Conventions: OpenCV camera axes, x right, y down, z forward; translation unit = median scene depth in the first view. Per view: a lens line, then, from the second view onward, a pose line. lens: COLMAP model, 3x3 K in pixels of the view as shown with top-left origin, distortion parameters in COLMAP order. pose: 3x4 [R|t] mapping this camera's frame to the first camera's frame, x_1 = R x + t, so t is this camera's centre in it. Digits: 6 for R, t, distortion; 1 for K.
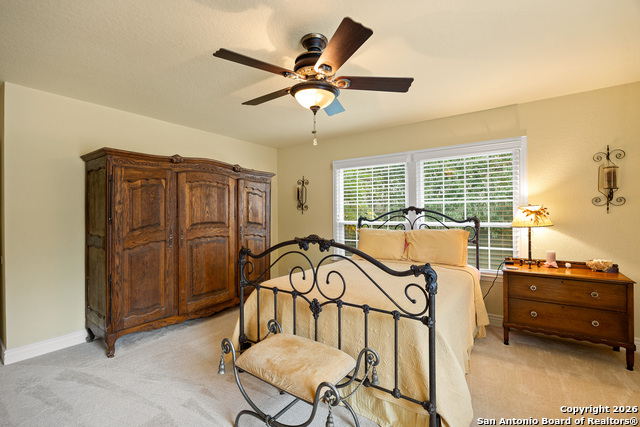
lens RADIAL K [[281.4, 0, 321.3], [0, 281.4, 212.2], [0, 0, 1]] dist [0.001267, -0.000061]
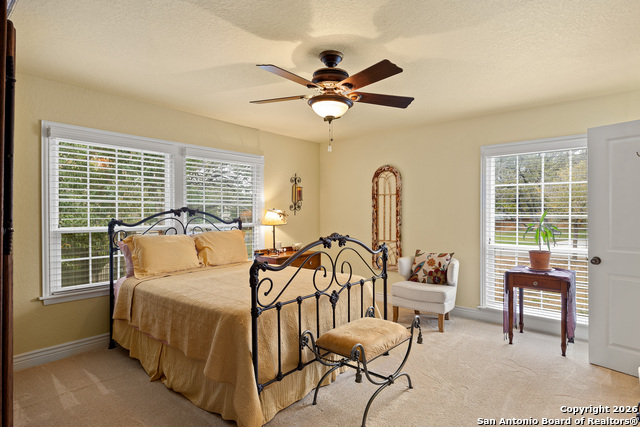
lens RADIAL K [[353.0, 0, 321.2], [0, 353.0, 215.0], [0, 0, 1]] dist [0.000468, 0.000240]
pose [[0.088105, 0.004472, 0.996101, -1.006512], [-0.000305, 0.999990, -0.004463, 0.011702], [-0.996111, 0.000090, 0.088105, 0.663111]]
